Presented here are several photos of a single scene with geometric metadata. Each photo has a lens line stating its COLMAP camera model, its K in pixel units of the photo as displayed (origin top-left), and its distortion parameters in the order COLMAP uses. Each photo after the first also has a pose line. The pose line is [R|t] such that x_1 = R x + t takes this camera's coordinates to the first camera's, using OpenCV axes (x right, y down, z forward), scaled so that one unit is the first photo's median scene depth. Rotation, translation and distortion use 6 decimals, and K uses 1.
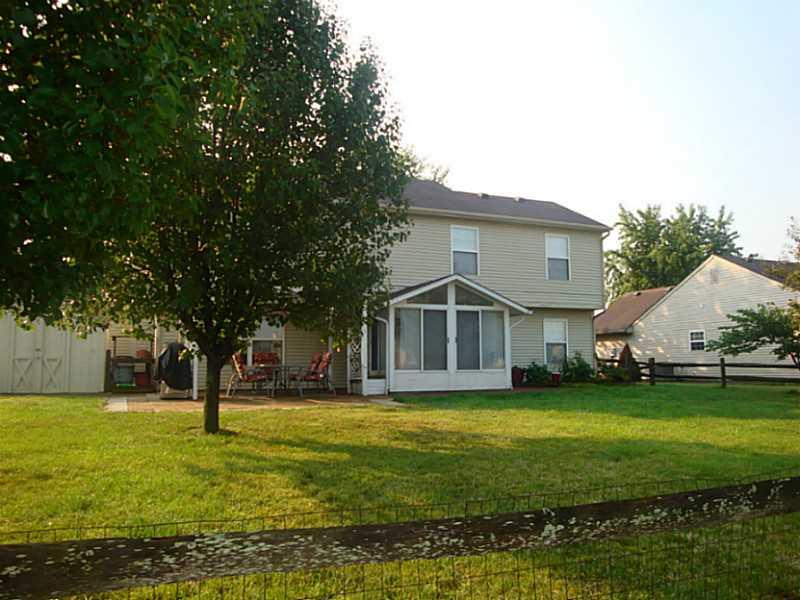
lens RADIAL K [[683.3, 0, 400.0], [0, 683.3, 301.8], [0, 0, 1]] dist [-0.094637, 0.001356]
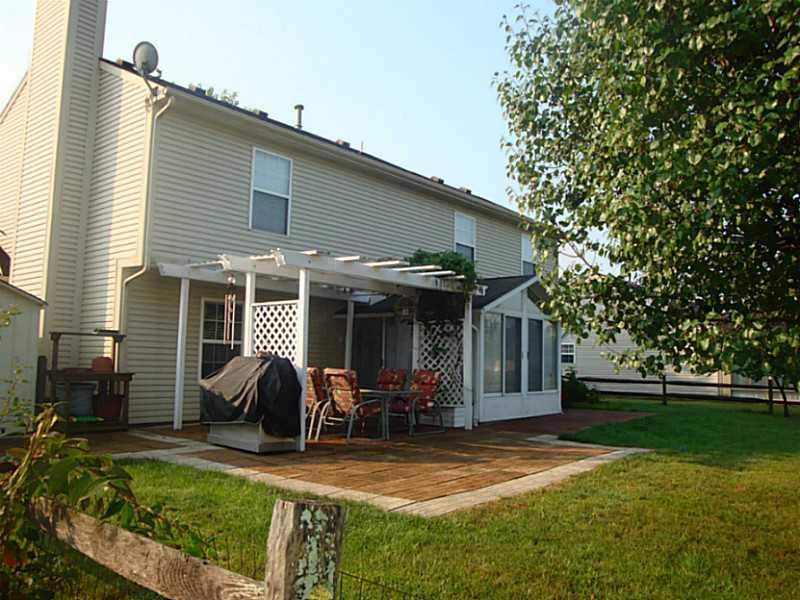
lens RADIAL K [[683.3, 0, 400.0], [0, 683.3, 299.7], [0, 0, 1]] dist [-0.094637, 0.001356]
pose [[0.868092, 0.066566, 0.491919, -0.444591], [-0.071149, 0.997421, -0.009413, 0.007612], [-0.491277, -0.026828, 0.870590, 0.356784]]
